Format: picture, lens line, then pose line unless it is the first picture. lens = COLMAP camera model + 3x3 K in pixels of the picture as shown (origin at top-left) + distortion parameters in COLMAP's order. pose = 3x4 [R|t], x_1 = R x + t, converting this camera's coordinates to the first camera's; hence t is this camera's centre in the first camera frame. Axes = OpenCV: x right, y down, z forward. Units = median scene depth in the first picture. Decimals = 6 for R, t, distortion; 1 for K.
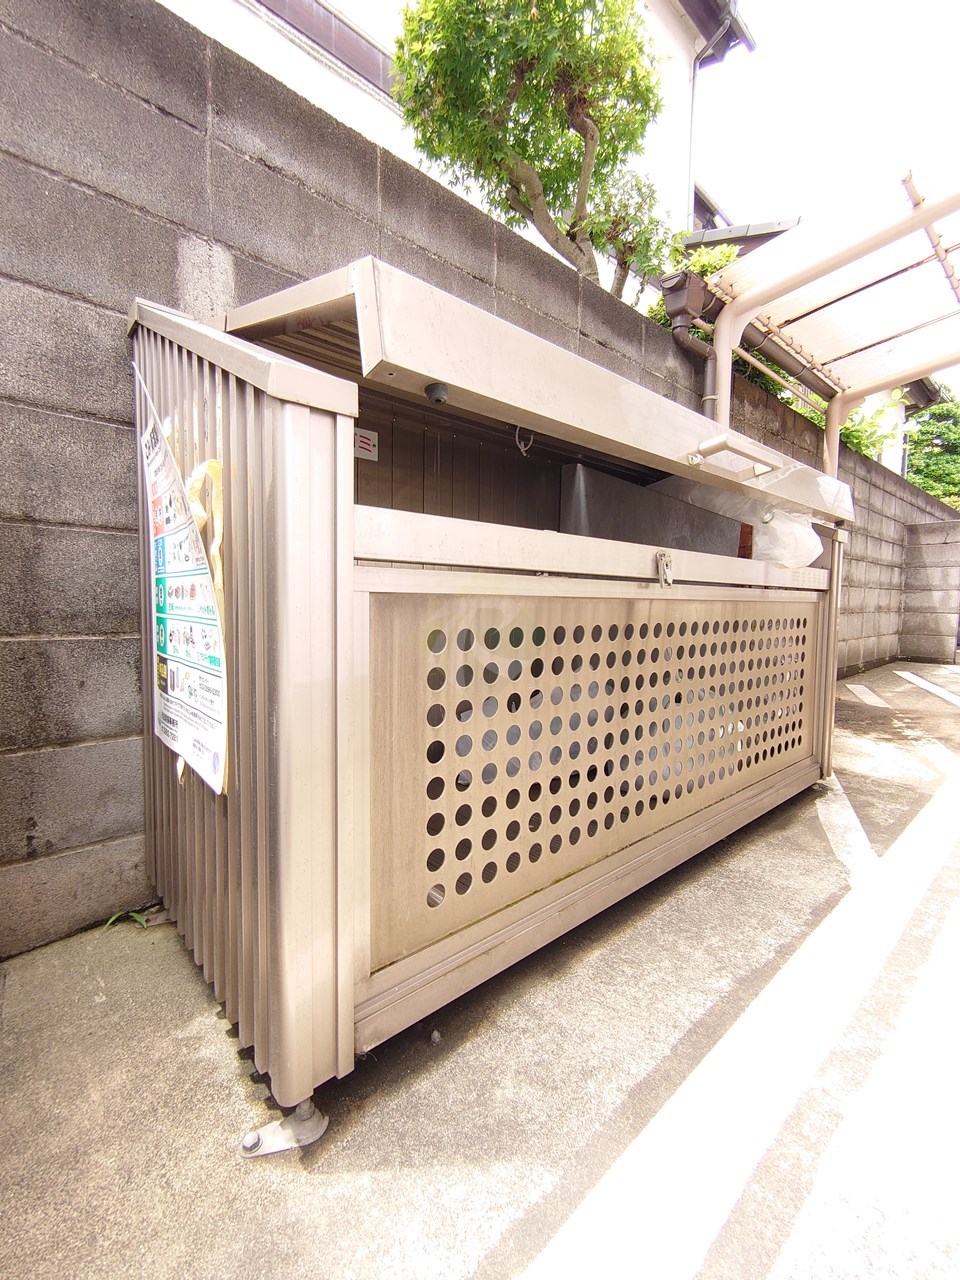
lens RADIAL K [[548.6, 0, 482.0], [0, 548.6, 640.6], [0, 0, 1]] dist [-0.000497, 0.000091]
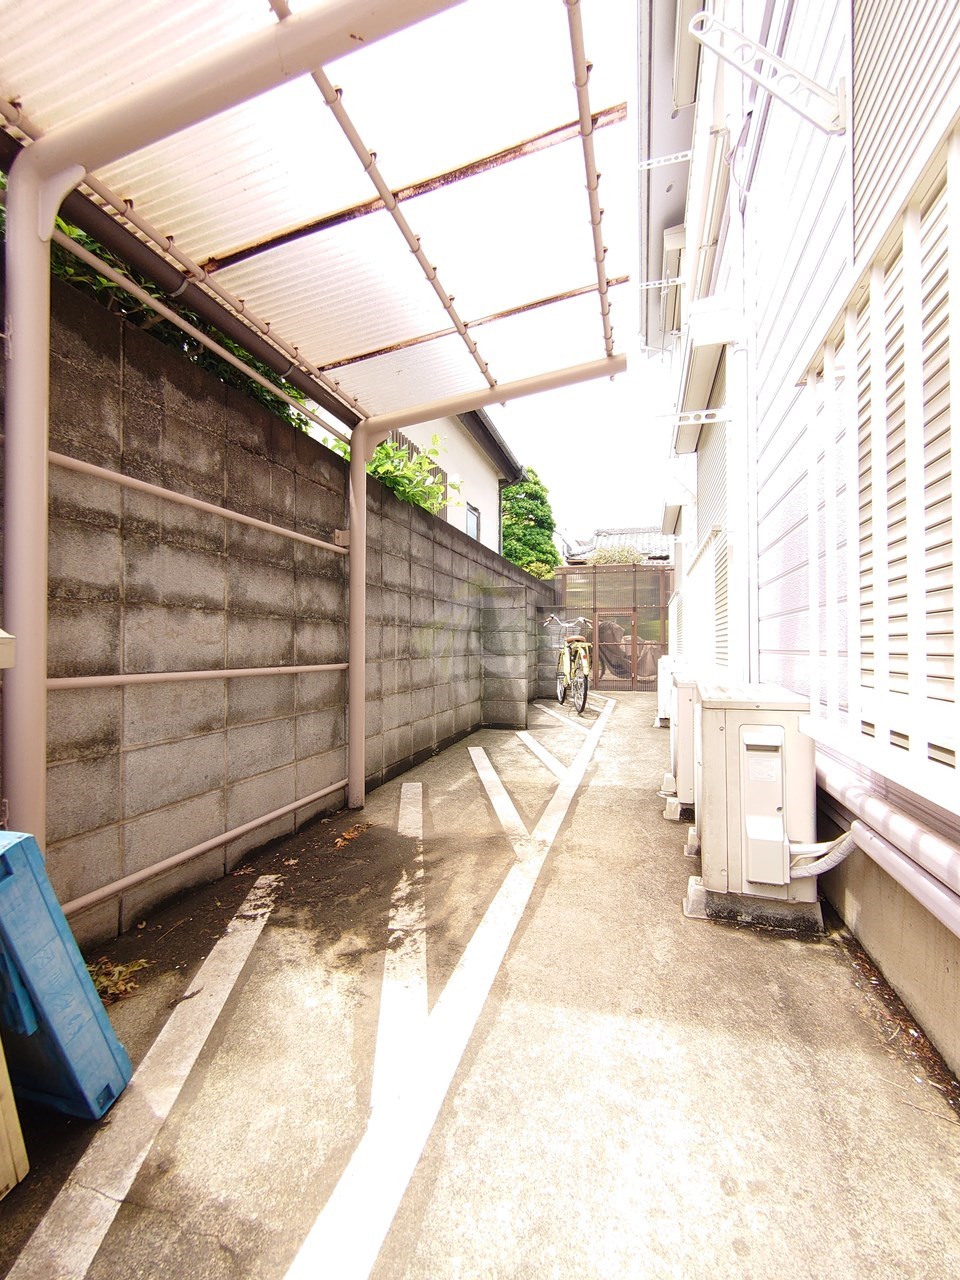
lens RADIAL K [[548.6, 0, 478.5], [0, 548.6, 641.4], [0, 0, 1]] dist [-0.000497, 0.000091]
pose [[0.848062, -0.005321, 0.529870, 0.259532], [0.046082, 0.996902, -0.063743, -0.055870], [-0.527889, 0.078475, 0.845680, 0.191548]]
